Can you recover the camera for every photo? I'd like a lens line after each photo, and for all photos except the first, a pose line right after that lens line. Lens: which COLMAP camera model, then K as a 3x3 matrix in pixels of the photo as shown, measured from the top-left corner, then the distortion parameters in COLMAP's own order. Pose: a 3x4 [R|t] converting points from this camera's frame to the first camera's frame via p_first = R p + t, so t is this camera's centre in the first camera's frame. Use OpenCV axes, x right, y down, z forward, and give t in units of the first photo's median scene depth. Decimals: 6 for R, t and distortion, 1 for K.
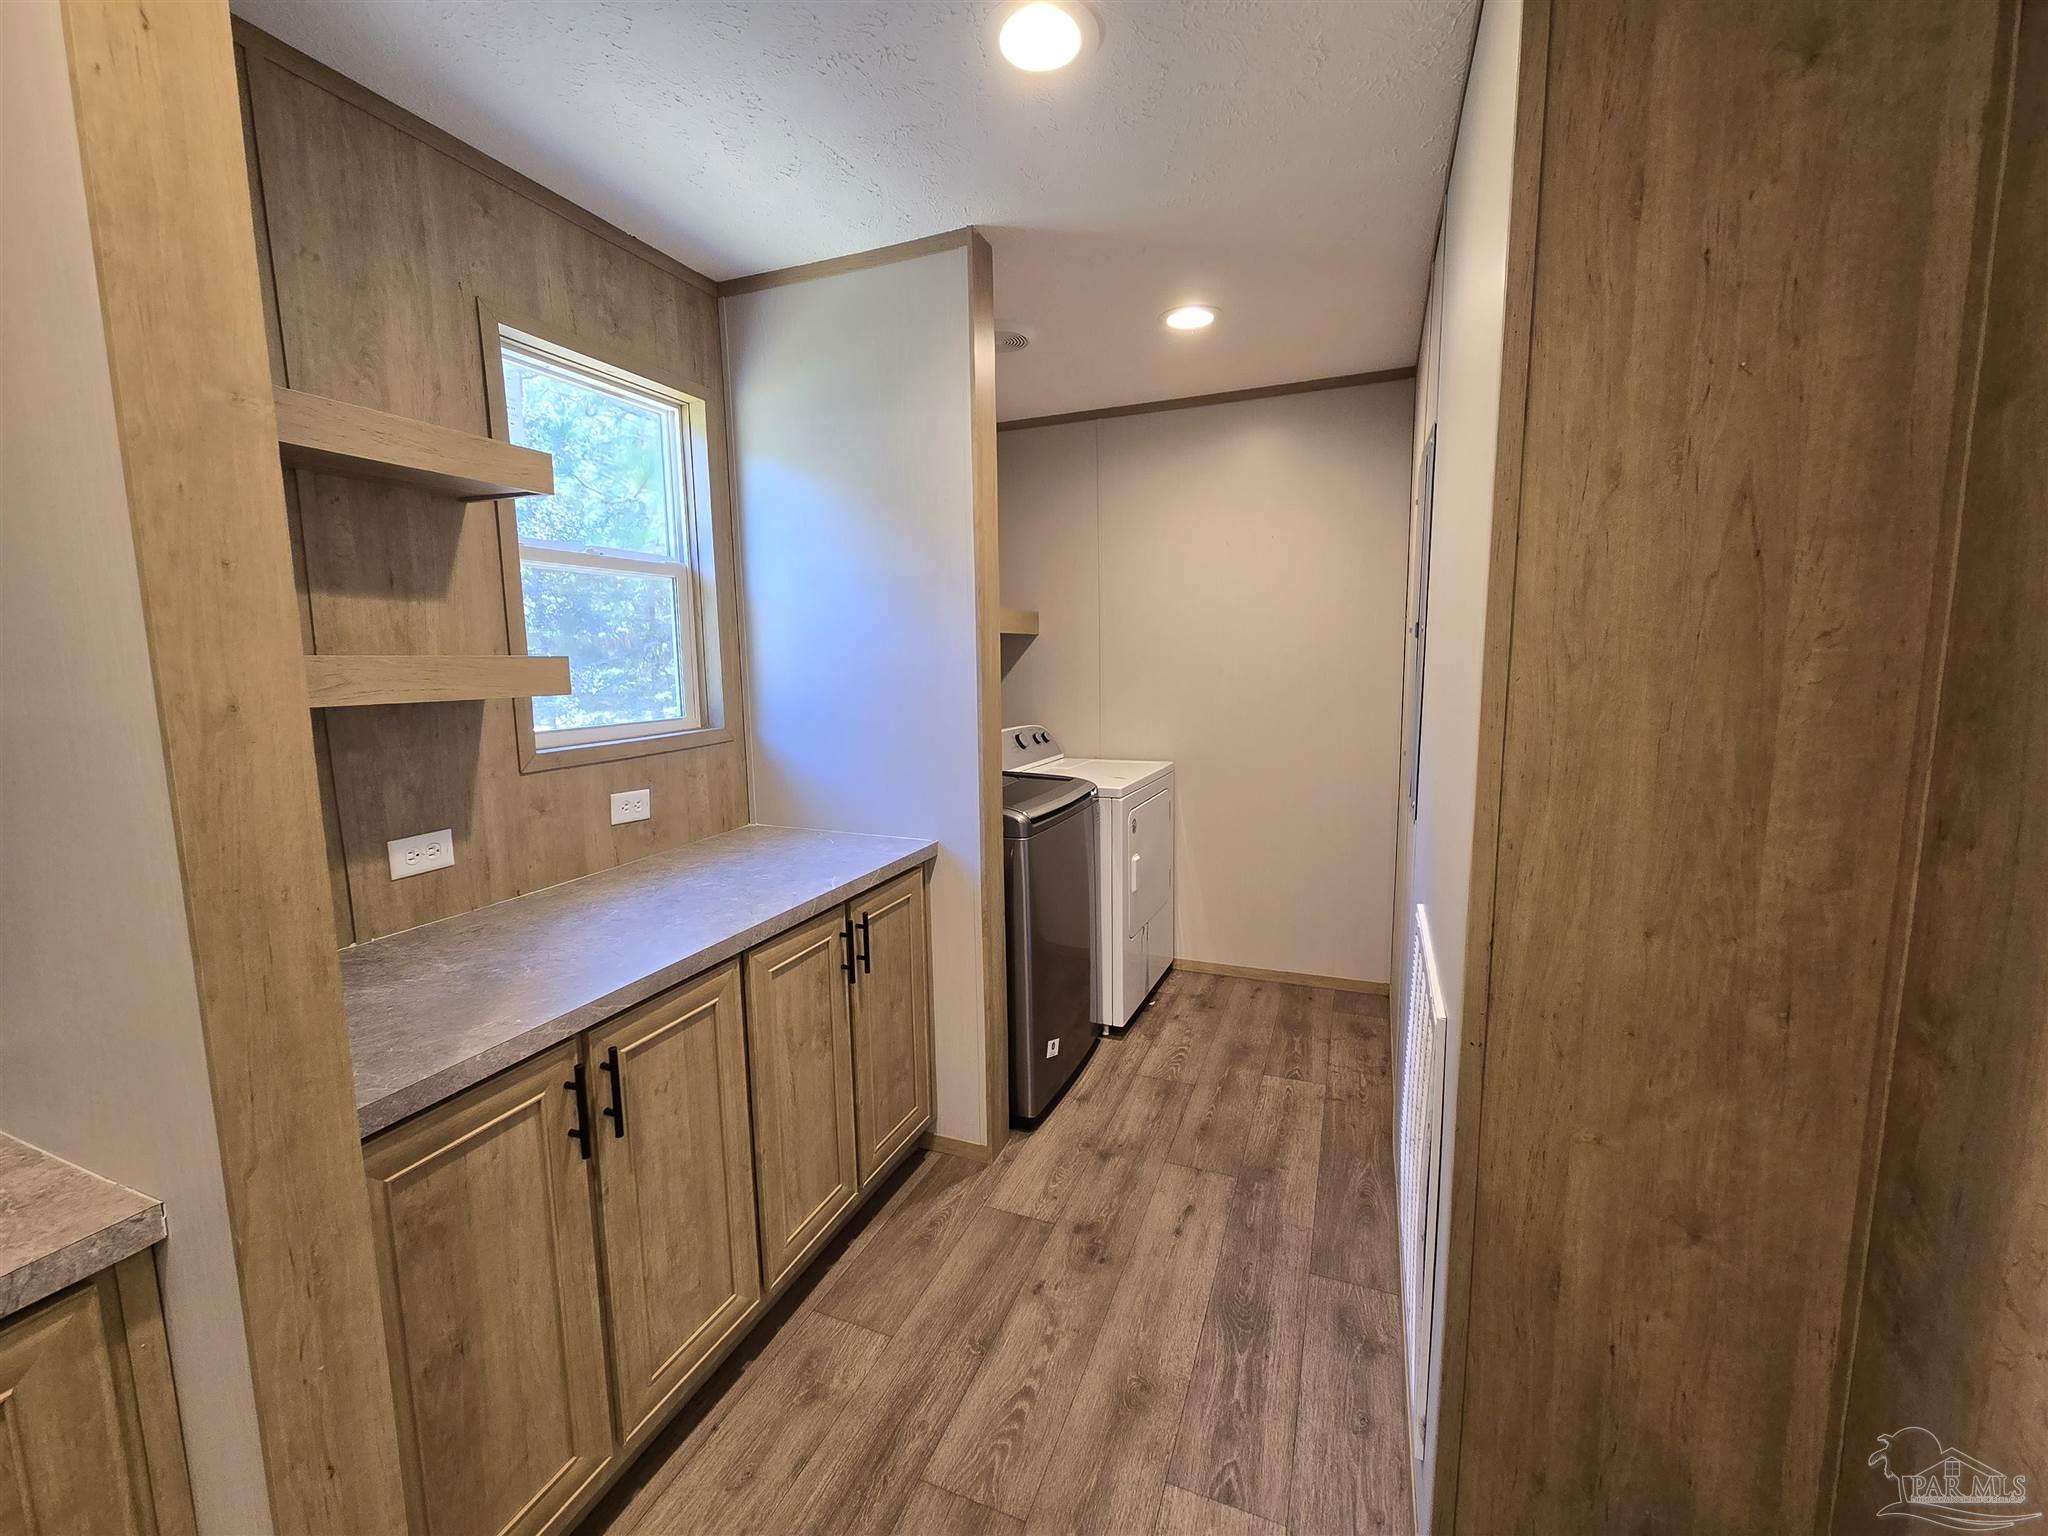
lens RADIAL K [[838.3, 0, 1015.8], [0, 838.3, 757.7], [0, 0, 1]] dist [-0.000044, 0.000071]
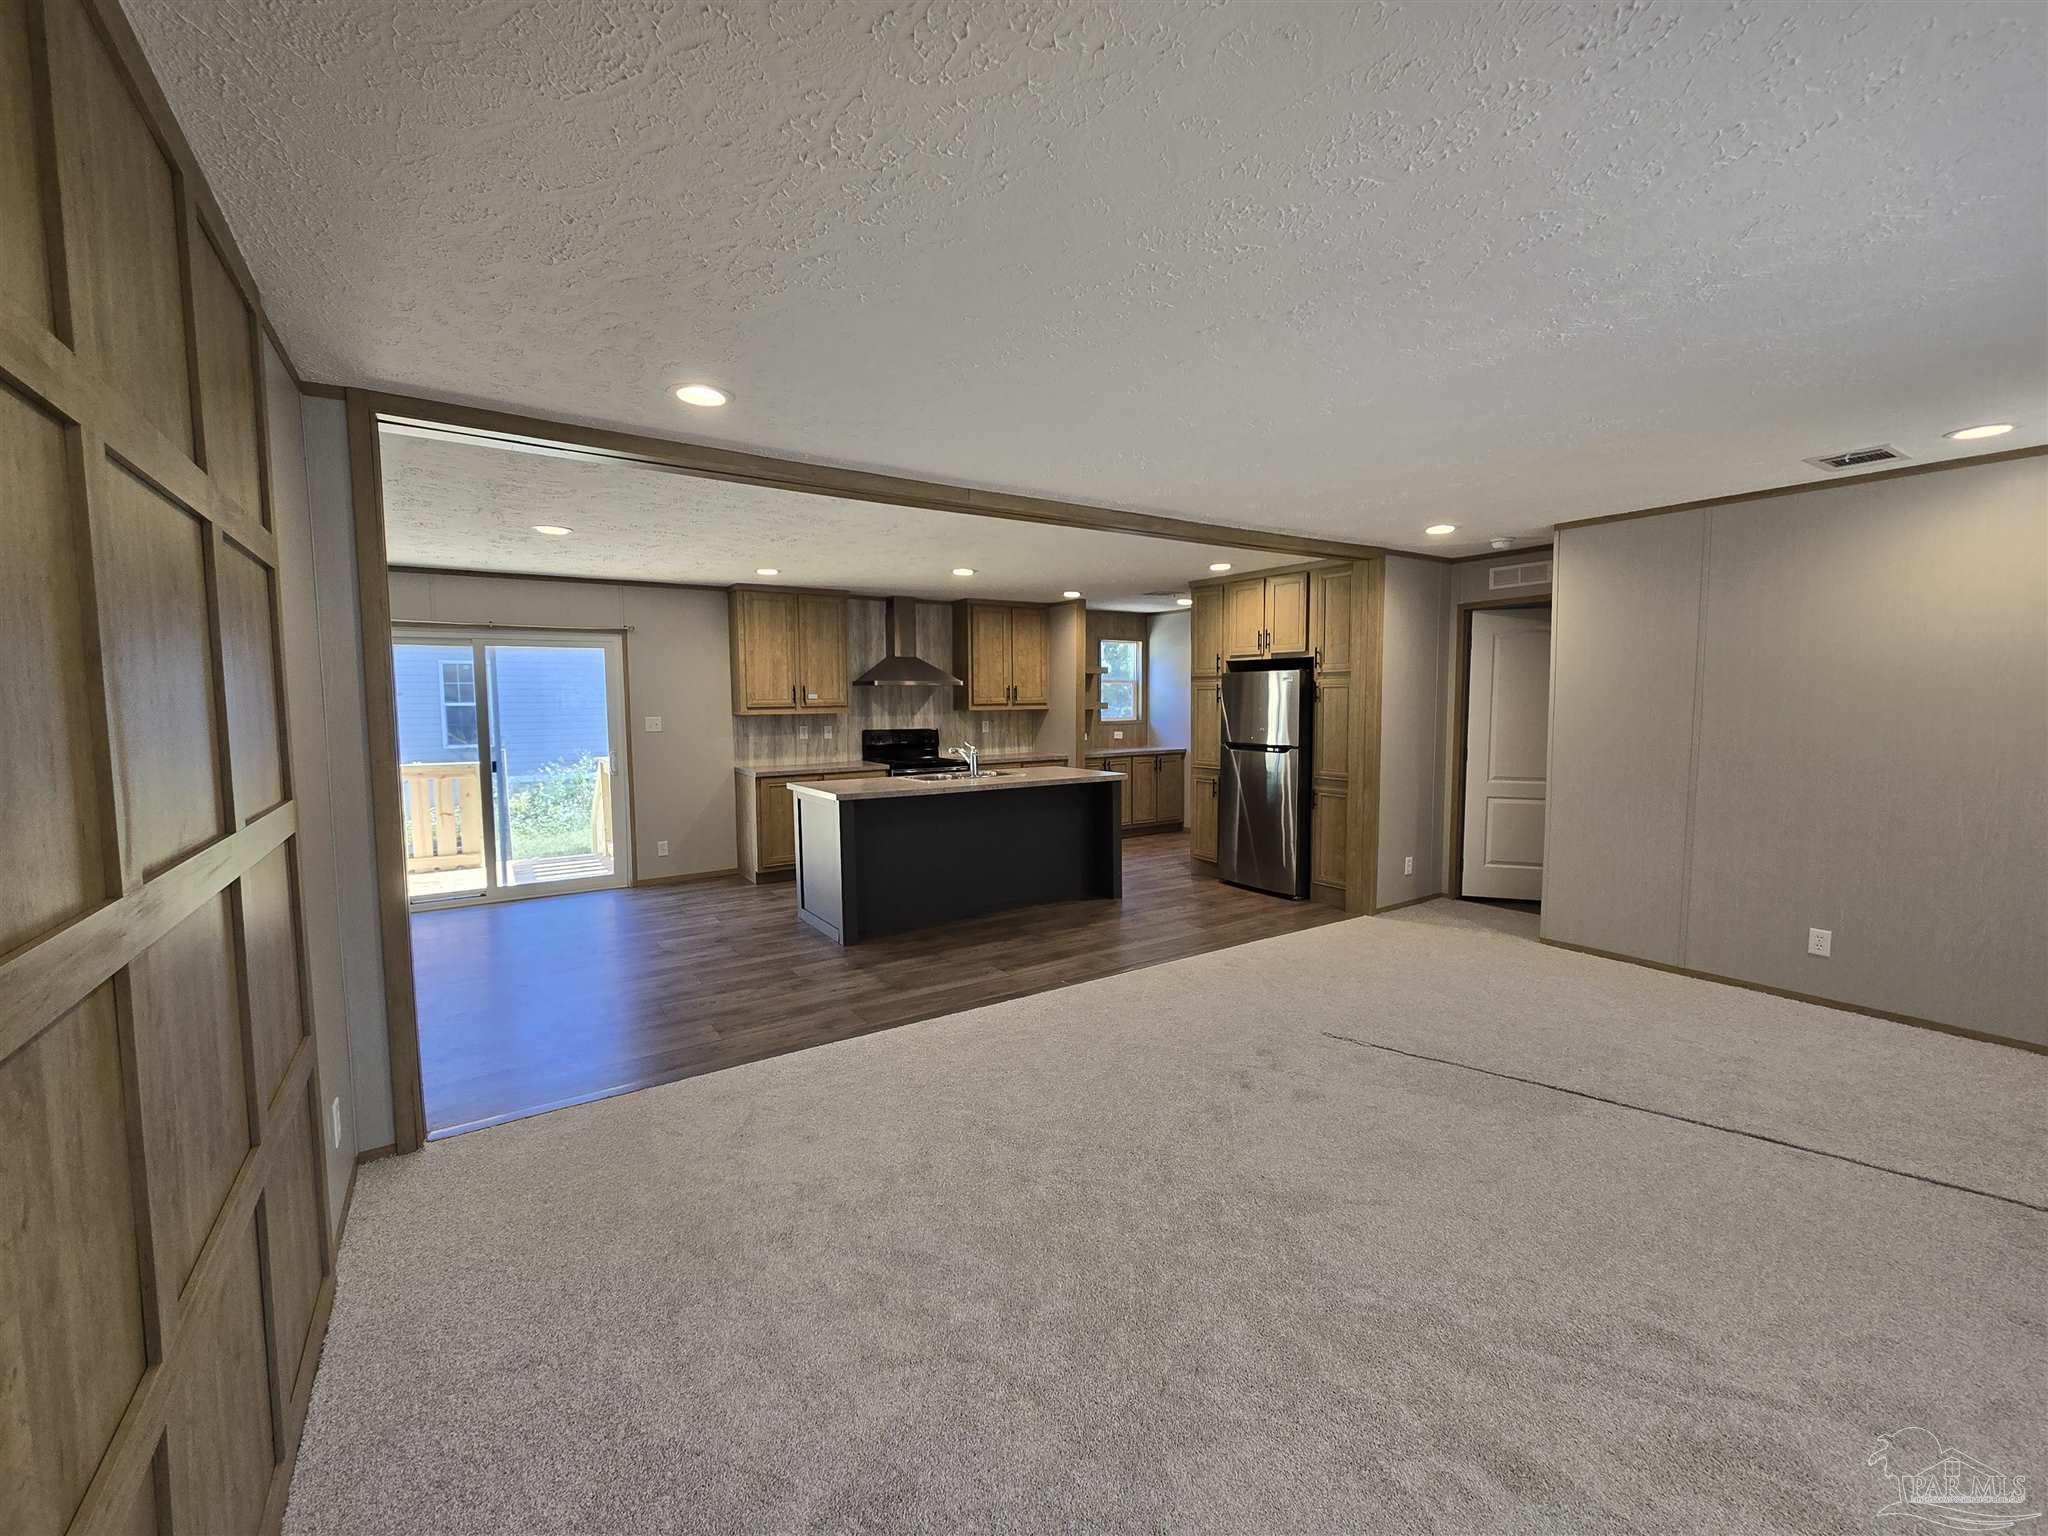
lens RADIAL K [[845.7, 0, 1023.1], [0, 845.7, 754.8], [0, 0, 1]] dist [0.000281, 0.000001]
pose [[0.826603, 0.047750, -0.560756, 2.131352], [-0.076228, 0.996711, -0.027493, 0.414940], [0.557599, 0.065471, 0.827525, -3.876513]]
